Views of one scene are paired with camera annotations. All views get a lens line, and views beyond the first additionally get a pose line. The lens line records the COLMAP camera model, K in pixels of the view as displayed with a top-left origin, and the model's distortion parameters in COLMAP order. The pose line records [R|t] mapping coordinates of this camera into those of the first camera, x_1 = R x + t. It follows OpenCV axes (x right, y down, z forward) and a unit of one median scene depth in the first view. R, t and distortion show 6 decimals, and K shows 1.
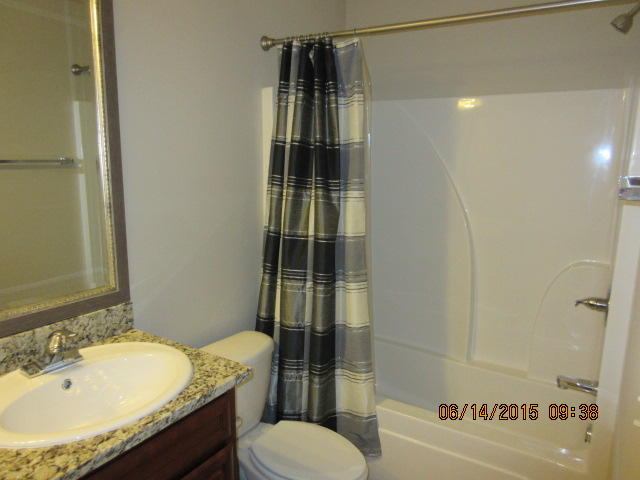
lens RADIAL K [[476.5, 0, 321.8], [0, 476.5, 240.4], [0, 0, 1]] dist [-0.003423, -0.001886]
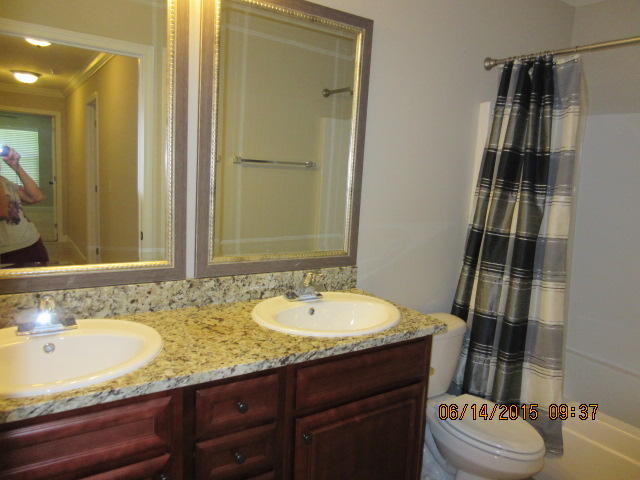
lens RADIAL K [[476.5, 0, 318.2], [0, 476.5, 241.5], [0, 0, 1]] dist [-0.003423, -0.001886]
pose [[0.908750, 0.099576, -0.405288, 0.016843], [-0.117923, 0.992811, -0.020486, 0.084233], [0.400335, 0.066410, 0.913959, -0.185659]]
